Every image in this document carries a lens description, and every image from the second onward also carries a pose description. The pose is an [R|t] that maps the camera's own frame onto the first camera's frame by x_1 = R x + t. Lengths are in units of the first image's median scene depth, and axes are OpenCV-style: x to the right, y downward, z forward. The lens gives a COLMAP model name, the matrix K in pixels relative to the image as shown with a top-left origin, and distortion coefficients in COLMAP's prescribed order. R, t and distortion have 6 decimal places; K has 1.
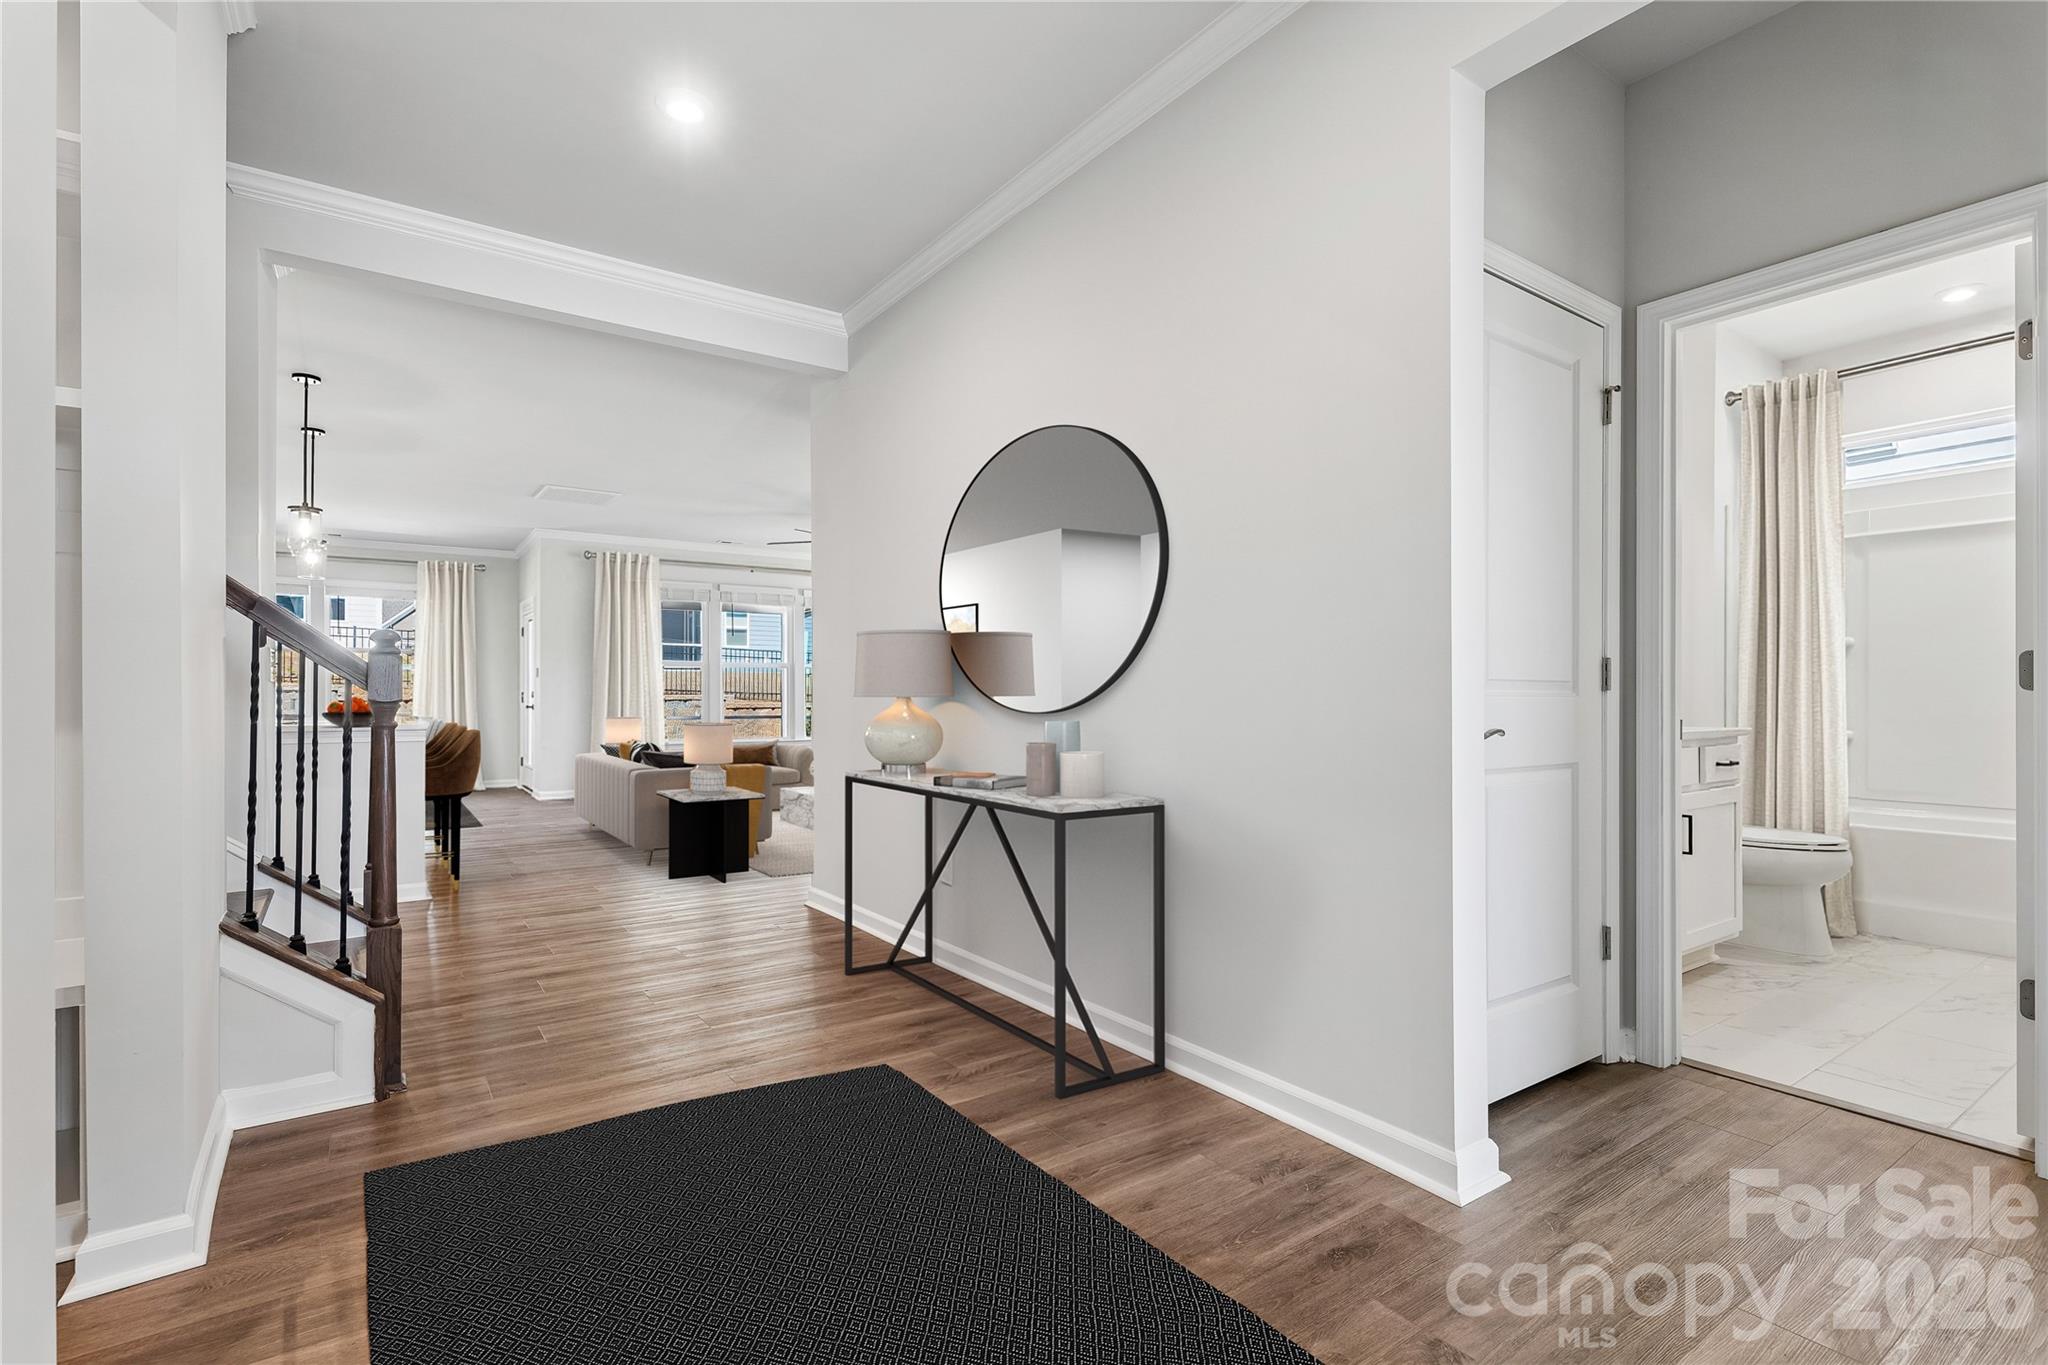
lens RADIAL K [[958.1, 0, 1028.6], [0, 958.1, 688.5], [0, 0, 1]] dist [0.000254, 0.000252]
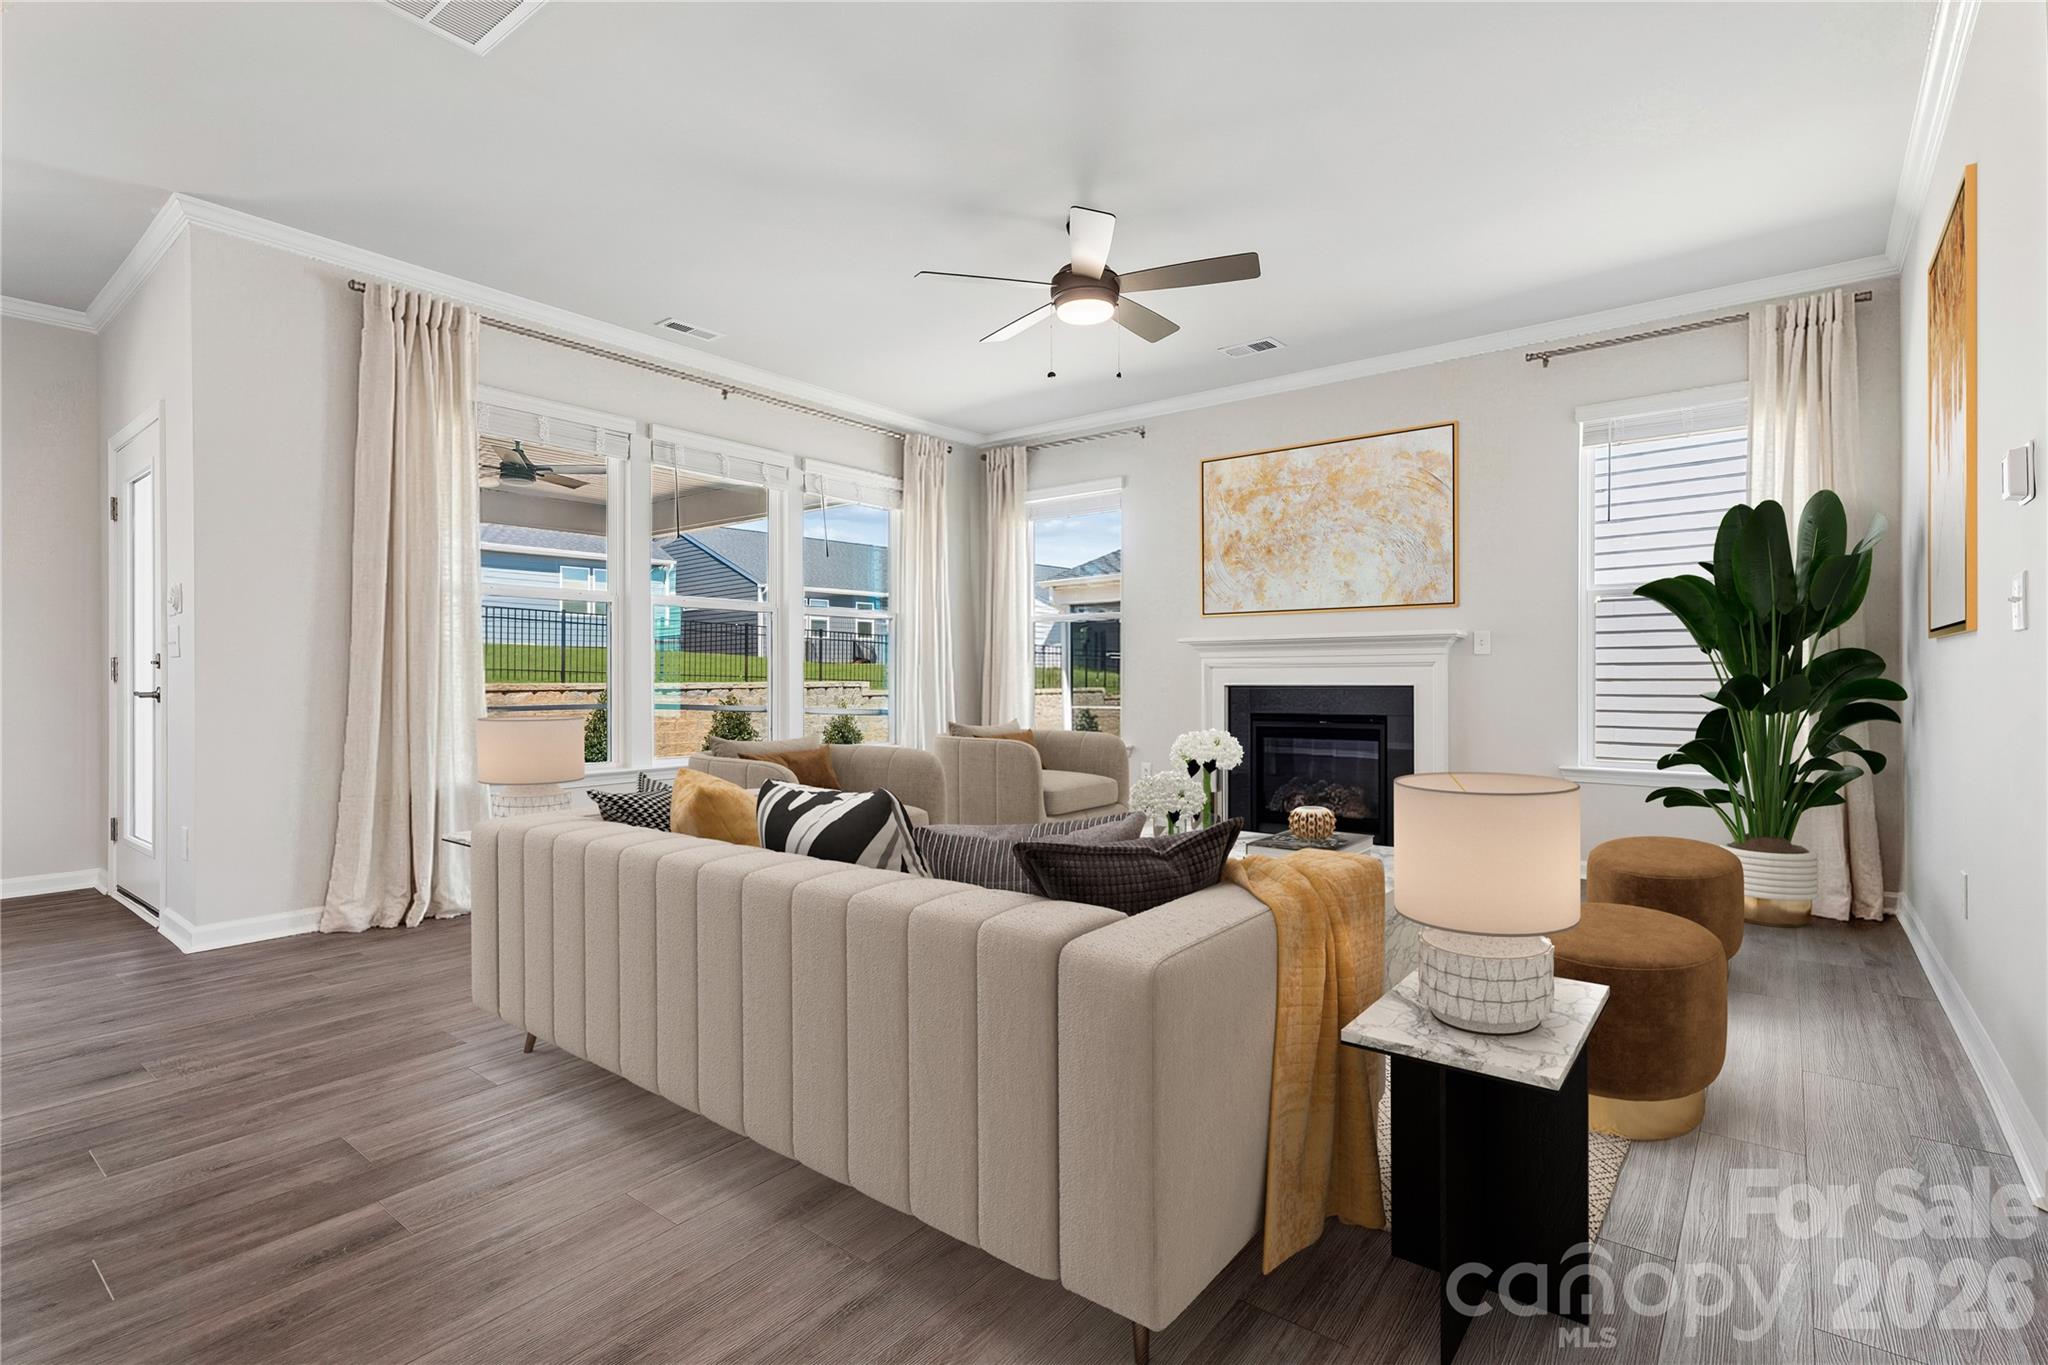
lens RADIAL K [[958.1, 0, 1028.6], [0, 958.1, 688.5], [0, 0, 1]] dist [0.000254, 0.000252]
pose [[0.958236, -0.002537, 0.285967, -0.278586], [-0.002957, 0.999819, 0.018778, 0.008075], [-0.285963, -0.018839, 0.958056, 0.506547]]
